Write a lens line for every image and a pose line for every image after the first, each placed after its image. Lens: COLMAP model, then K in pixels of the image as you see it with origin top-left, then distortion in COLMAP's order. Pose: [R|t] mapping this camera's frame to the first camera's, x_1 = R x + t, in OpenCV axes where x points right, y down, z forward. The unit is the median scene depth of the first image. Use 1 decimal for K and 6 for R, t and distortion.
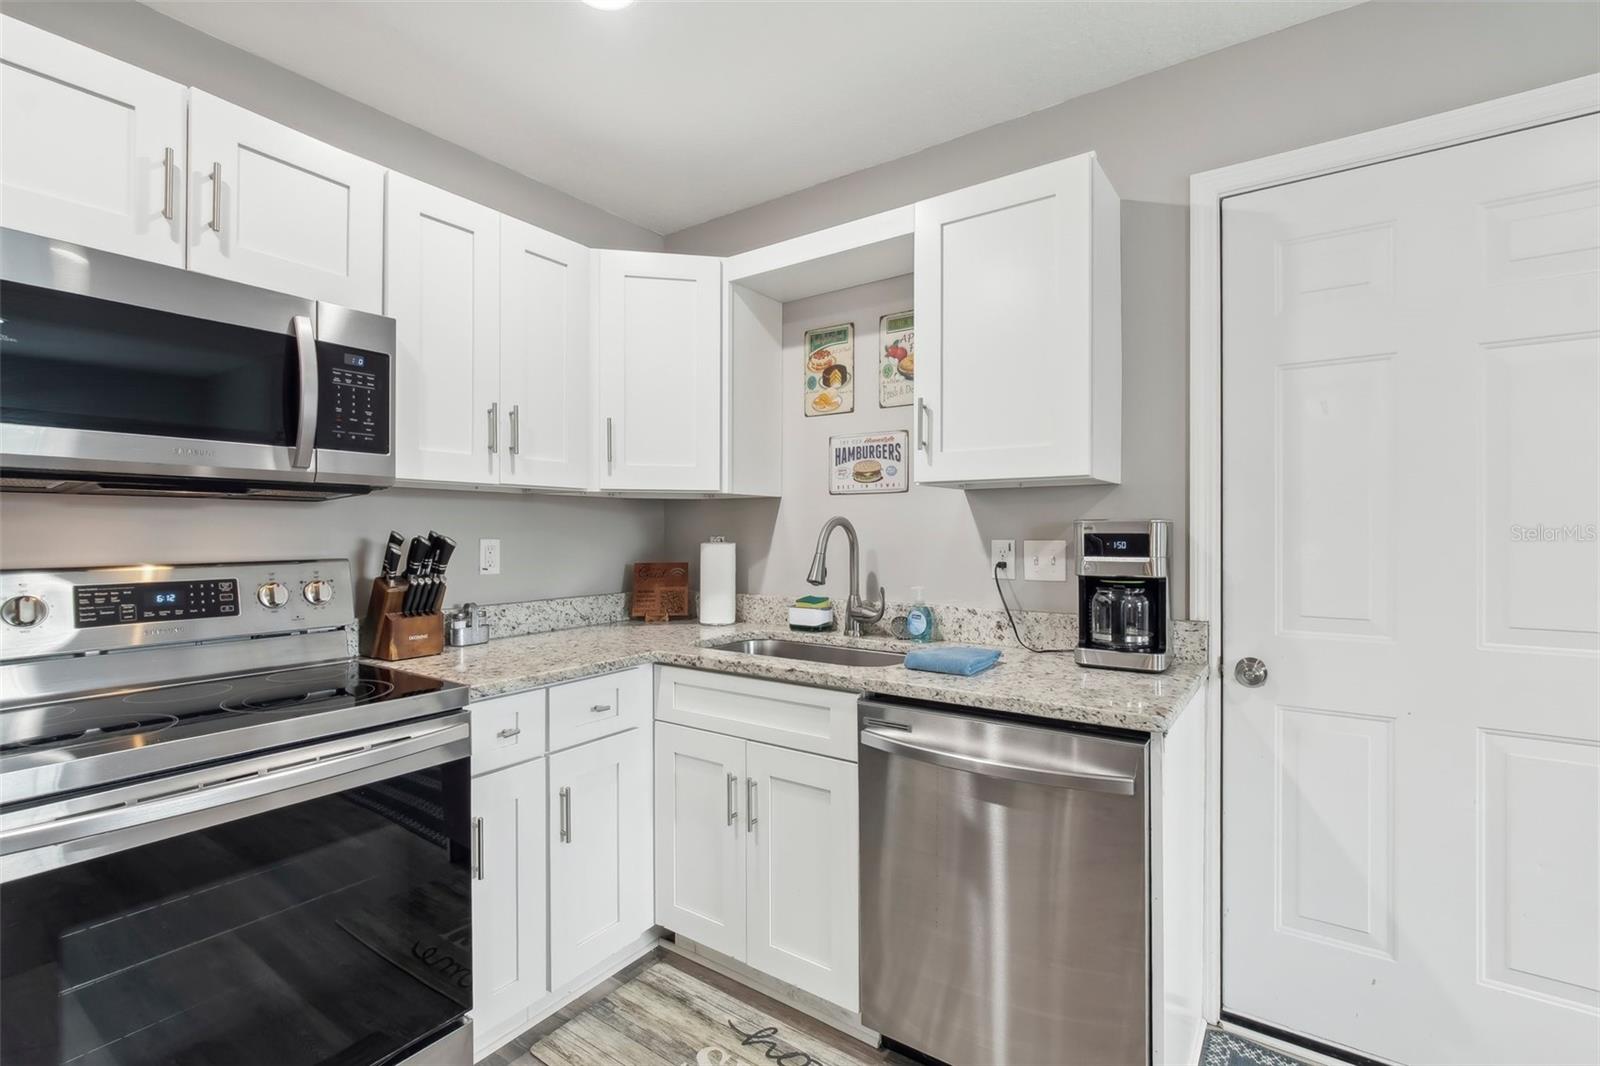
lens RADIAL K [[725.9, 0, 794.5], [0, 725.9, 525.7], [0, 0, 1]] dist [0.000728, -0.002149]
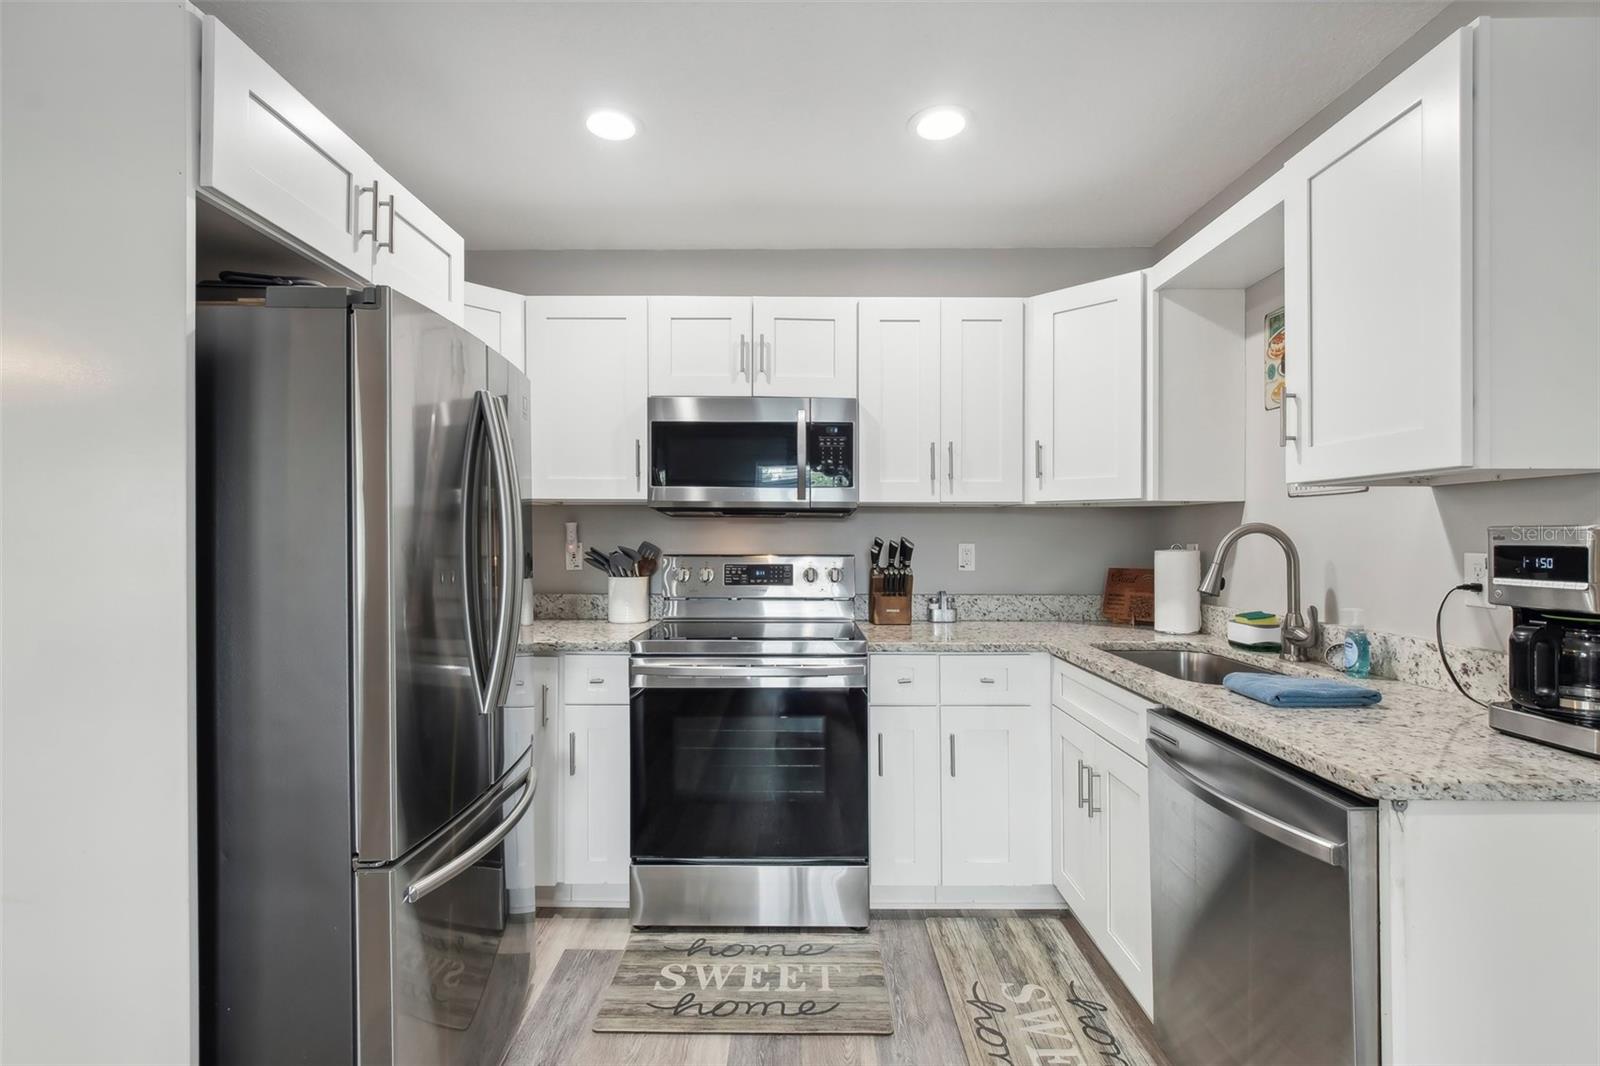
lens RADIAL K [[725.9, 0, 795.9], [0, 725.9, 529.6], [0, 0, 1]] dist [0.000728, -0.002149]
pose [[0.570047, -0.002515, -0.821608, 0.569103], [0.002223, 0.999996, -0.001519, -0.005685], [0.821609, -0.000961, 0.570051, 0.023191]]
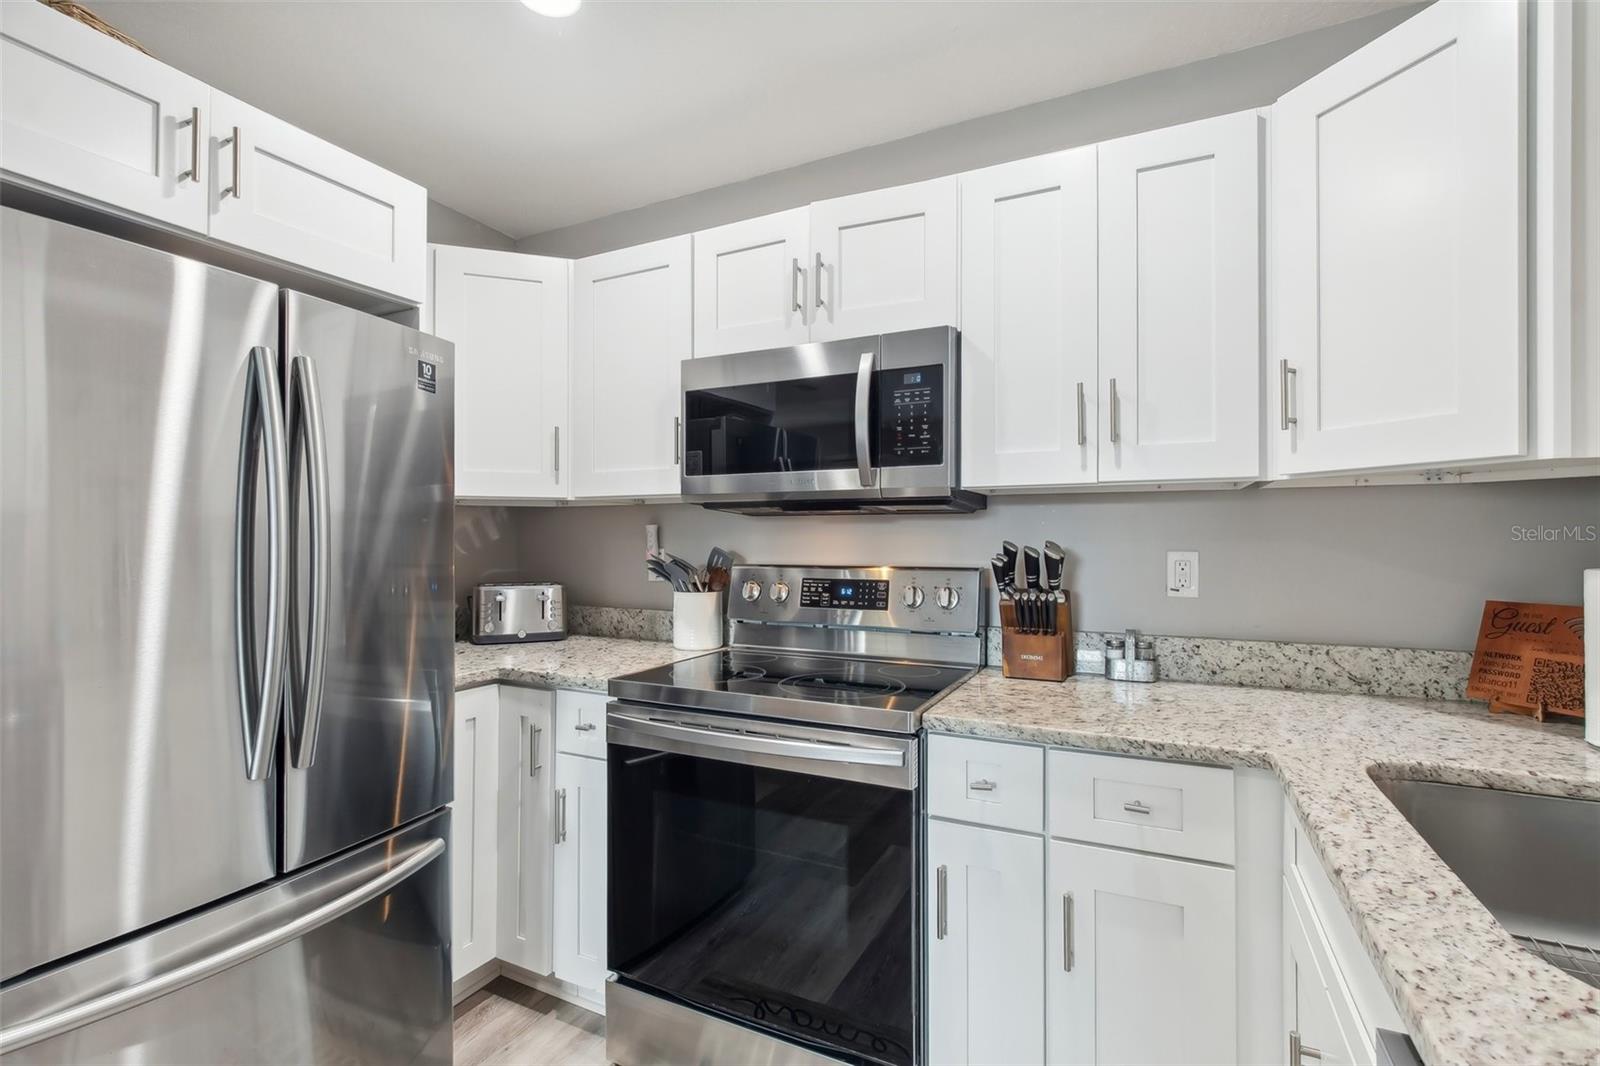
lens RADIAL K [[725.9, 0, 801.9], [0, 725.9, 529.9], [0, 0, 1]] dist [0.000728, -0.002149]
pose [[0.147654, -0.009356, -0.988995, 0.352122], [0.008510, 0.999930, -0.008189, -0.001885], [0.989003, -0.007207, 0.147723, 0.594708]]
